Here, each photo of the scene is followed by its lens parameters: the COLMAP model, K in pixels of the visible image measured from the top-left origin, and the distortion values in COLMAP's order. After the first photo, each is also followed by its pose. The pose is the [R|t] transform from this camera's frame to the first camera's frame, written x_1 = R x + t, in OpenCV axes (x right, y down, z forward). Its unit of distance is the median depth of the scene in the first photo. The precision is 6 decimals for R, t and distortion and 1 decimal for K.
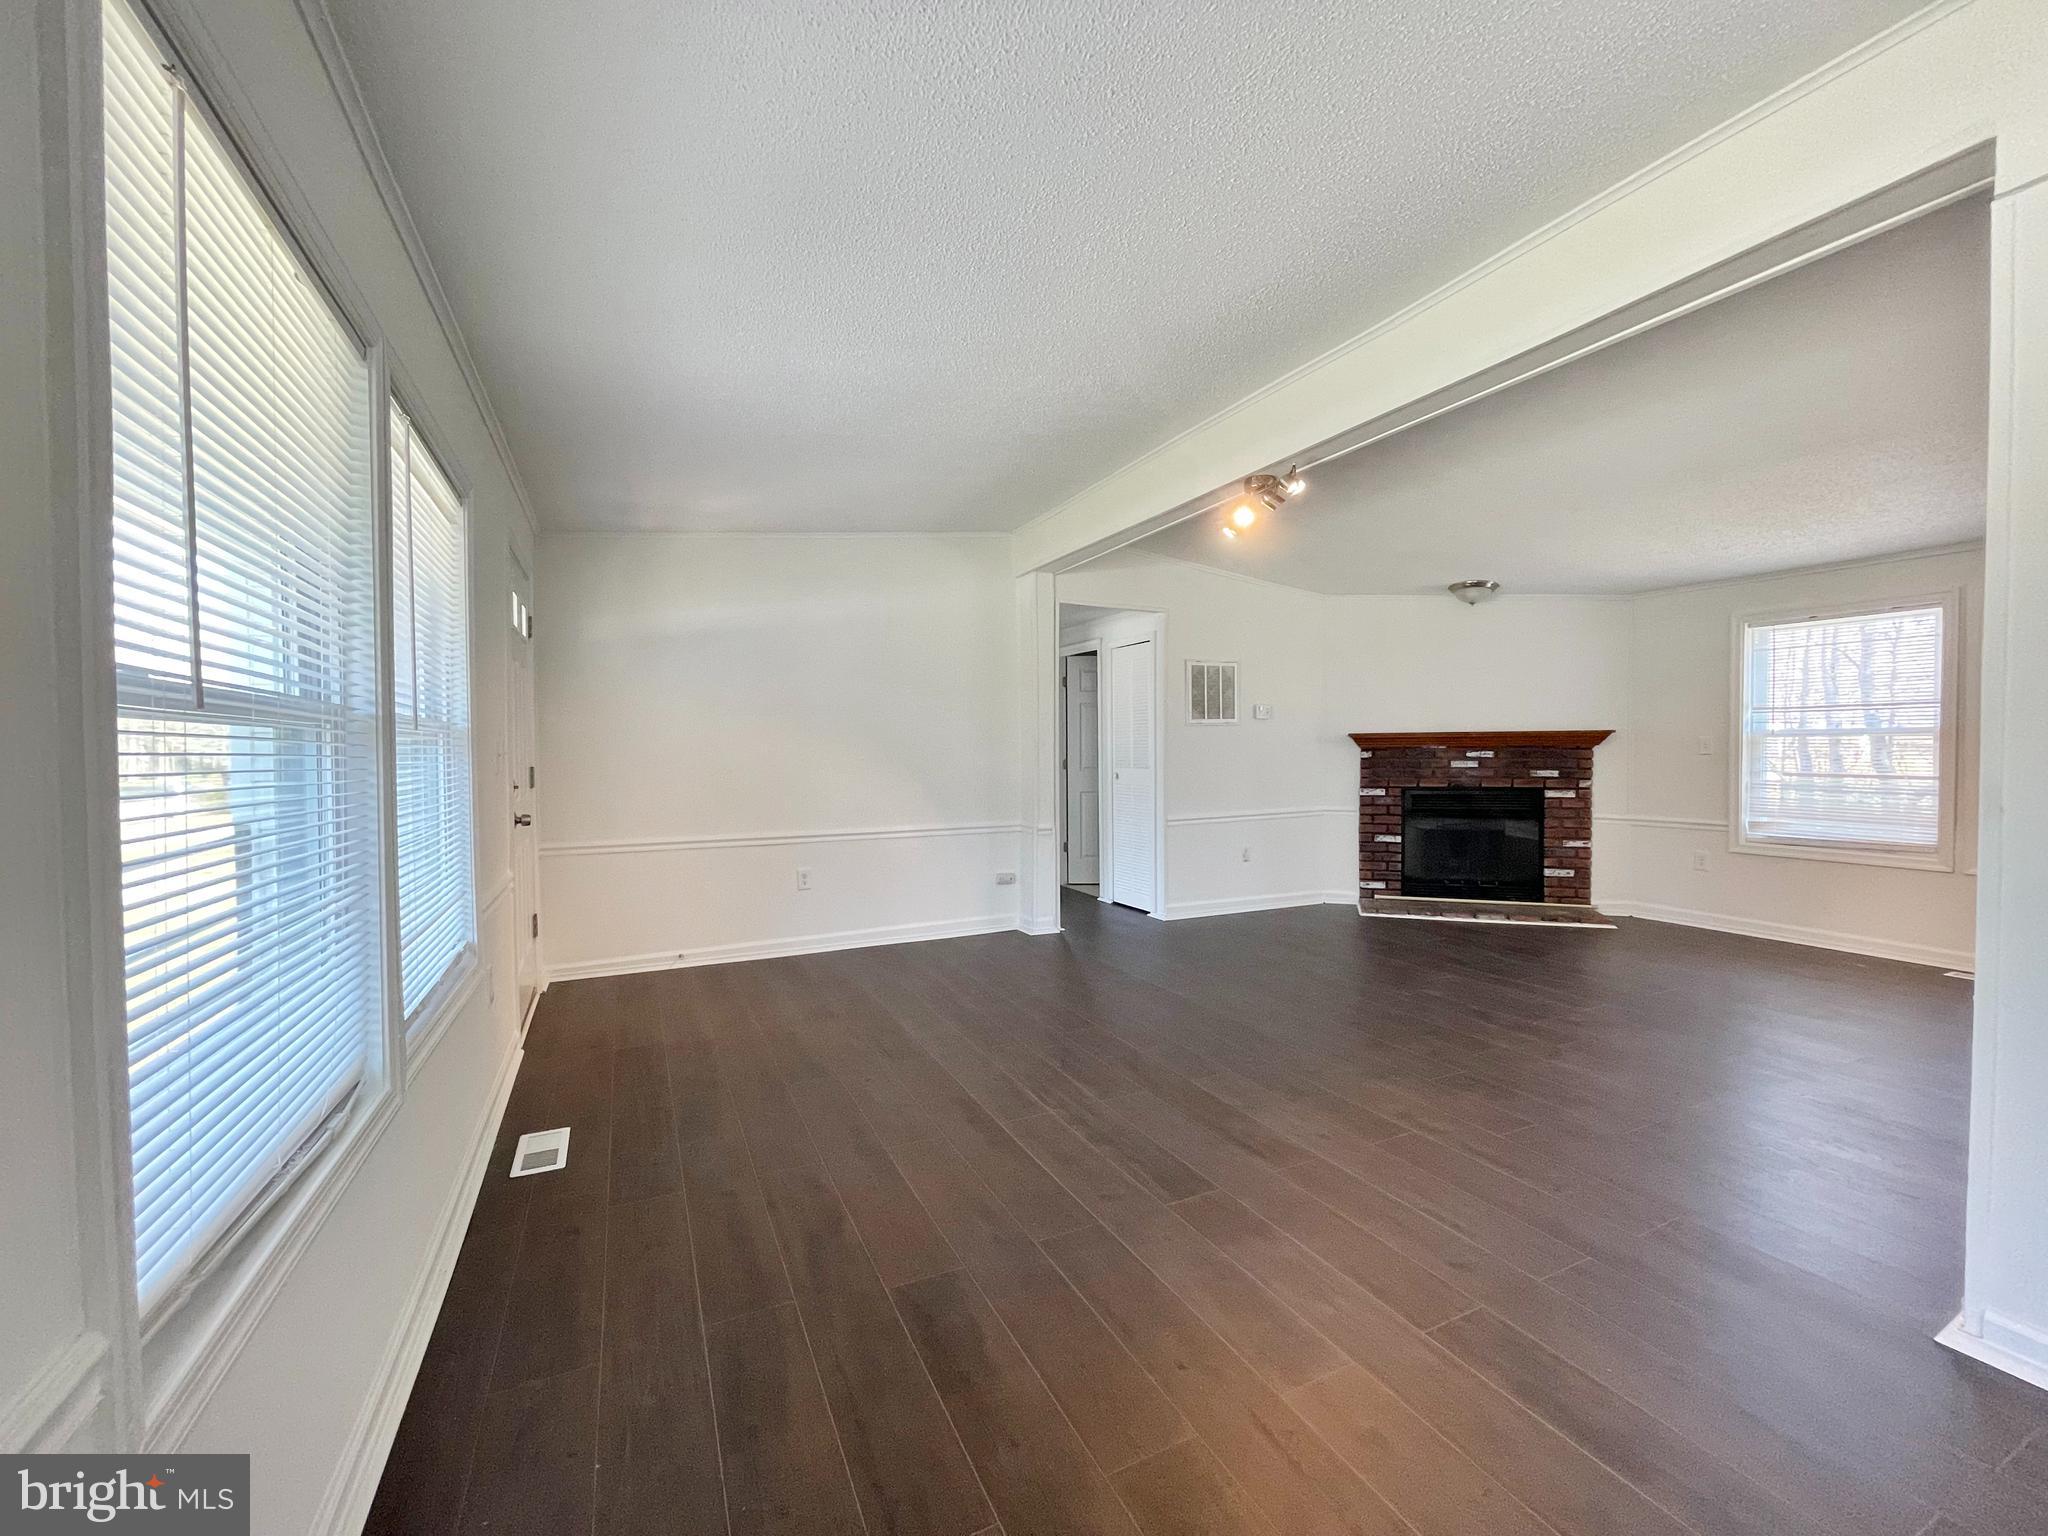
lens RADIAL K [[830.5, 0, 1025.1], [0, 830.5, 767.6], [0, 0, 1]] dist [-0.000361, 0.000077]
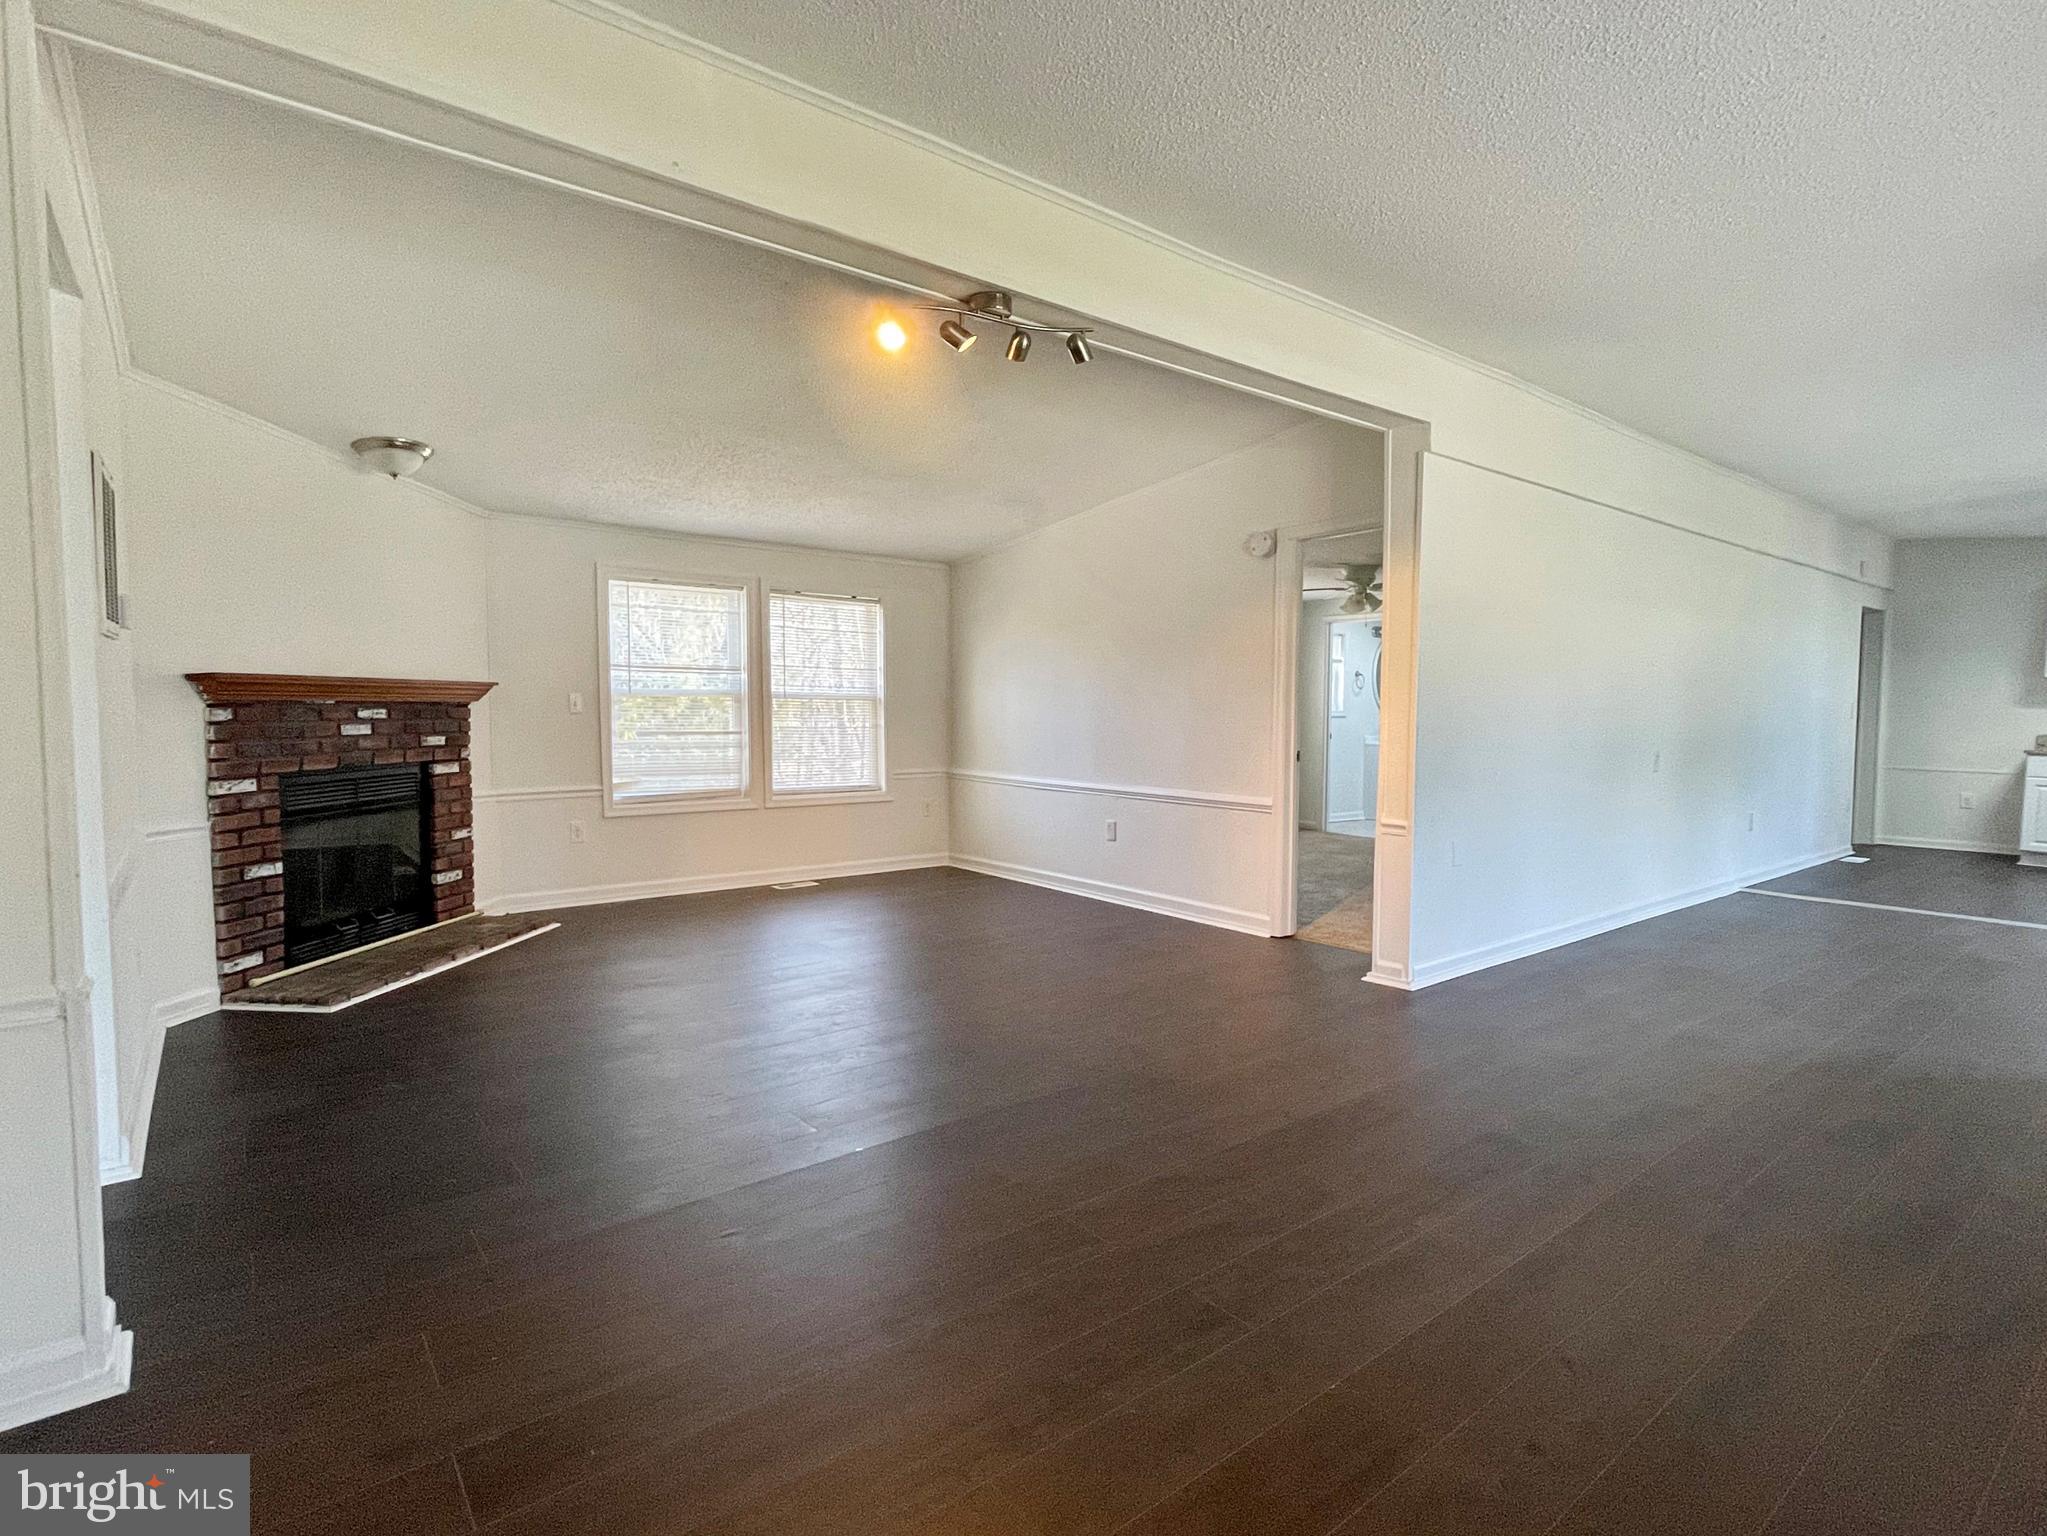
lens RADIAL K [[982.4, 0, 1025.5], [0, 982.4, 770.9], [0, 0, 1]] dist [-0.004531, -0.000323]
pose [[-0.200625, -0.059321, 0.977870, -0.287537], [0.012402, 0.997931, 0.063083, -0.013342], [-0.979590, 0.024783, -0.199474, 0.655830]]
